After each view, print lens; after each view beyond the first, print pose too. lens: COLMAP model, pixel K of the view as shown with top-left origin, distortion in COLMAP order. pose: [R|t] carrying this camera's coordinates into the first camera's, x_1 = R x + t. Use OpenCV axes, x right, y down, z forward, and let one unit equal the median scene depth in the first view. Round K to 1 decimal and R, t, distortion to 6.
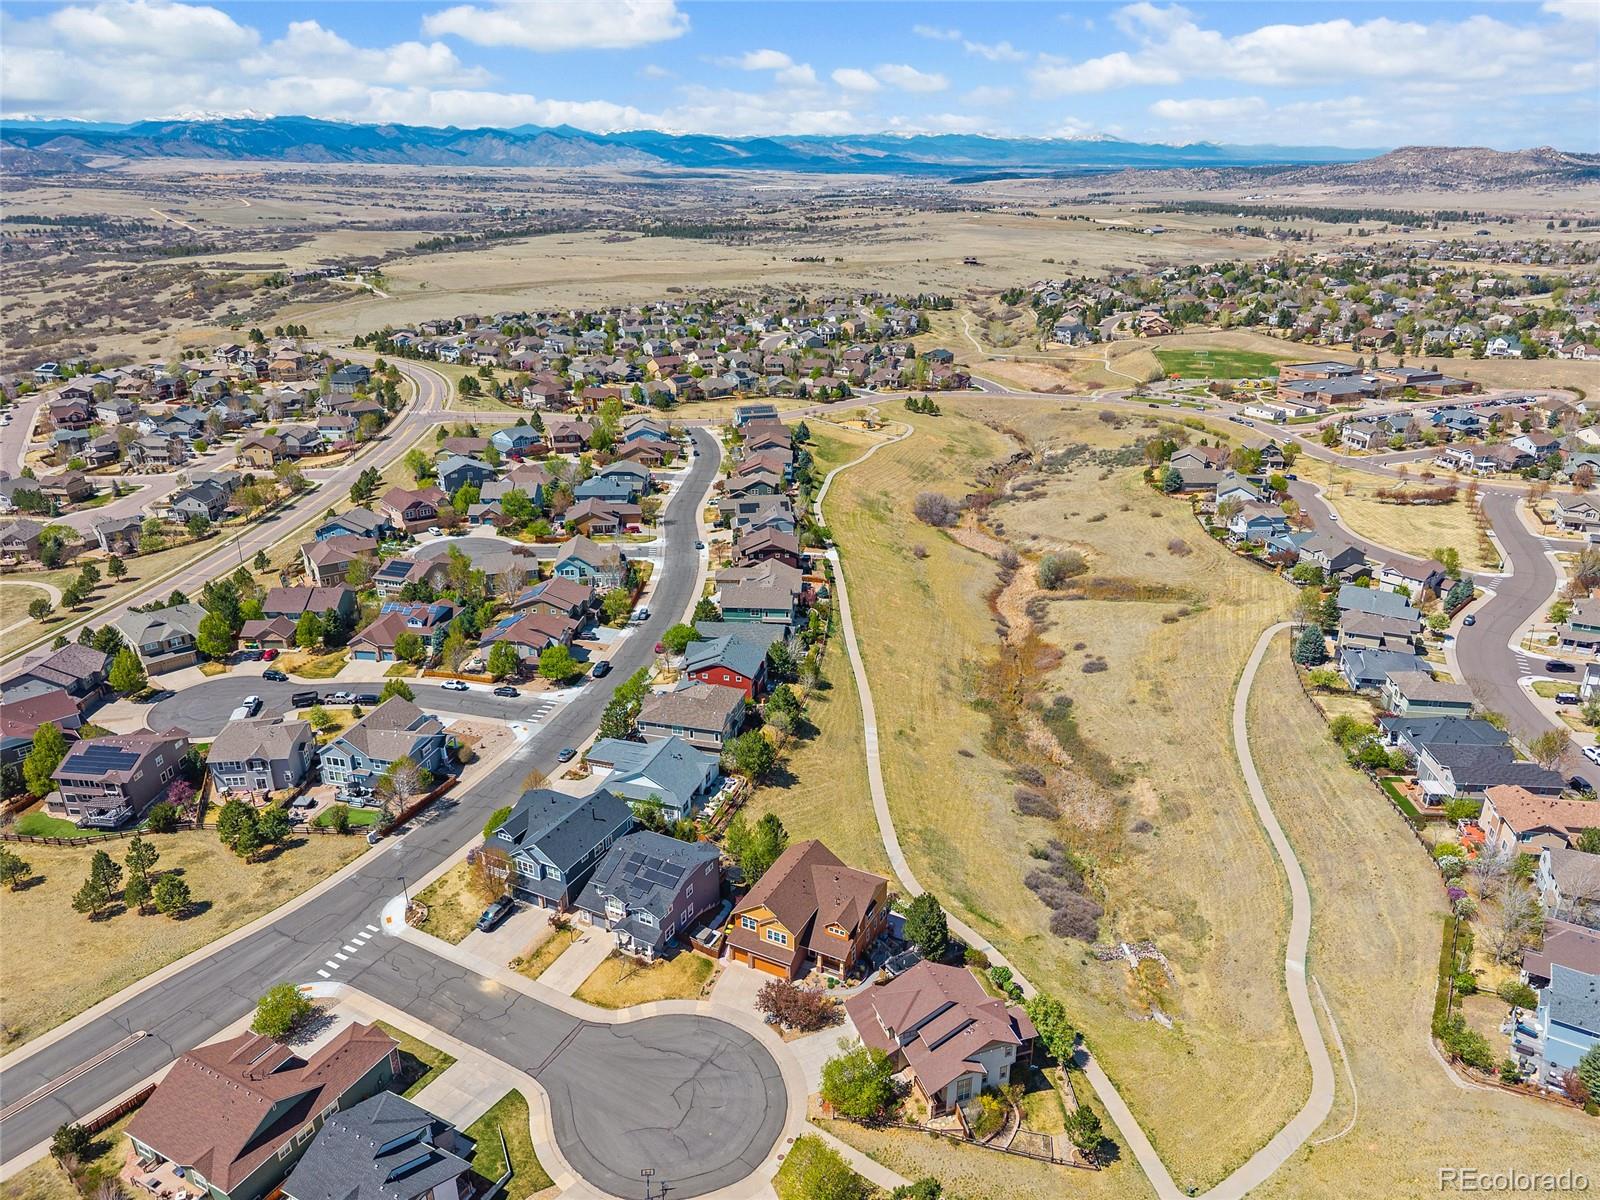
lens RADIAL K [[1084.7, 0, 800.0], [0, 1084.7, 600.0], [0, 0, 1]] dist [0.003001, -0.001426]
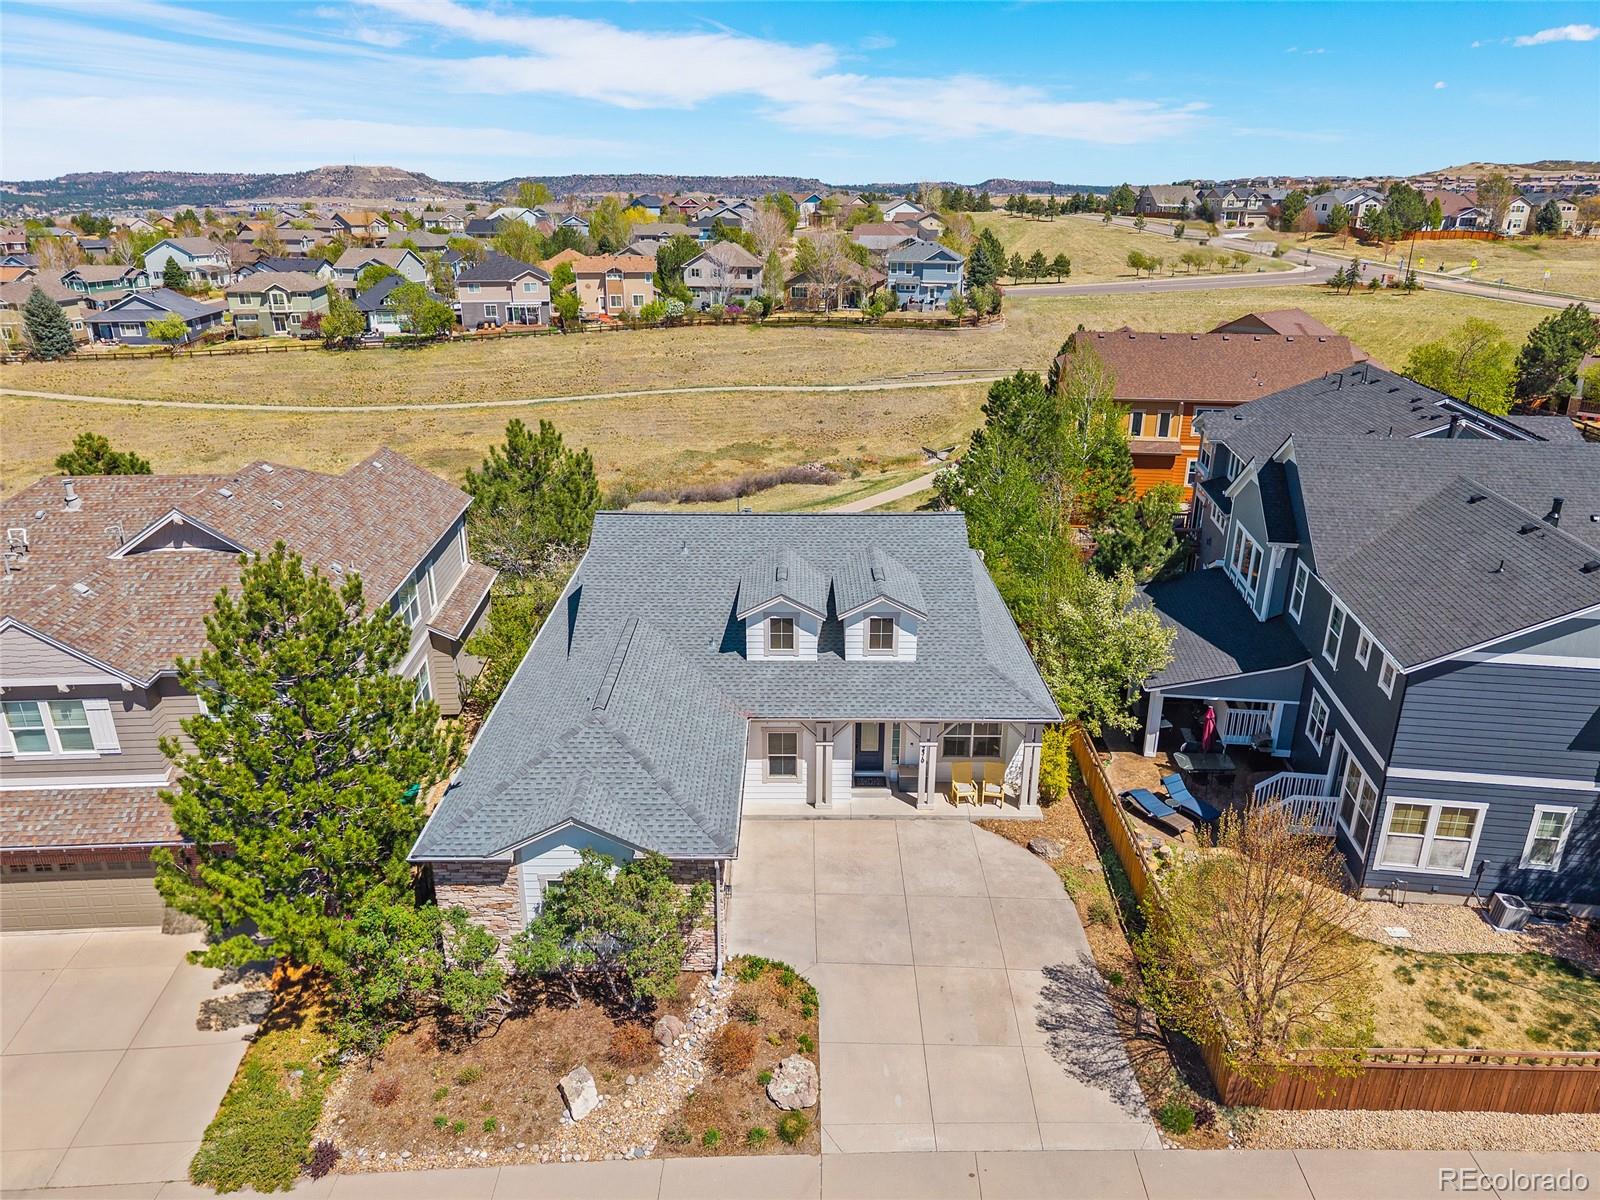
lens RADIAL K [[1084.7, 0, 800.0], [0, 1084.7, 600.0], [0, 0, 1]] dist [0.003001, -0.001426]
pose [[-0.329112, -0.325103, 0.886563, -0.305326], [0.351327, 0.829310, 0.434528, 0.065313], [-0.876501, 0.454482, -0.158718, 1.000453]]
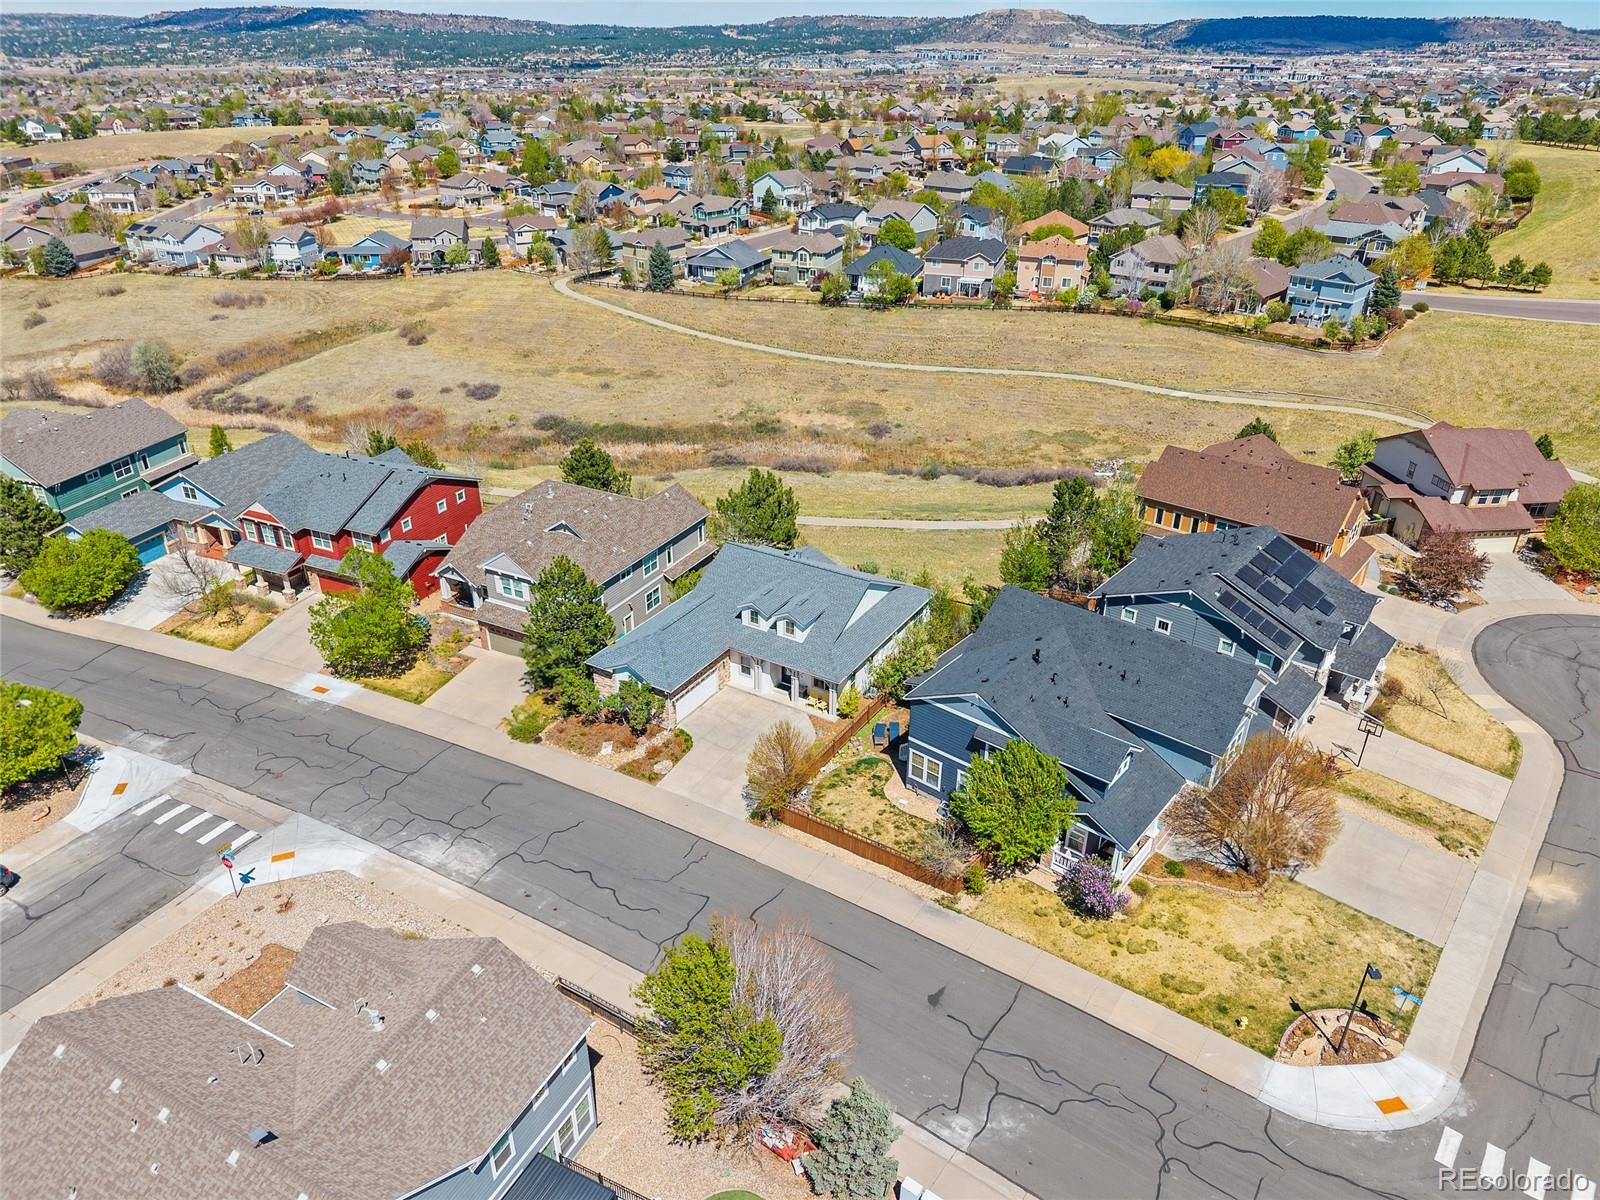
lens RADIAL K [[1084.7, 0, 800.0], [0, 1084.7, 600.0], [0, 0, 1]] dist [0.003001, -0.001426]
pose [[0.209589, -0.450275, 0.867943, -0.503368], [0.355438, 0.862018, 0.361370, -0.004430], [-0.910899, 0.232761, 0.340714, 0.821862]]
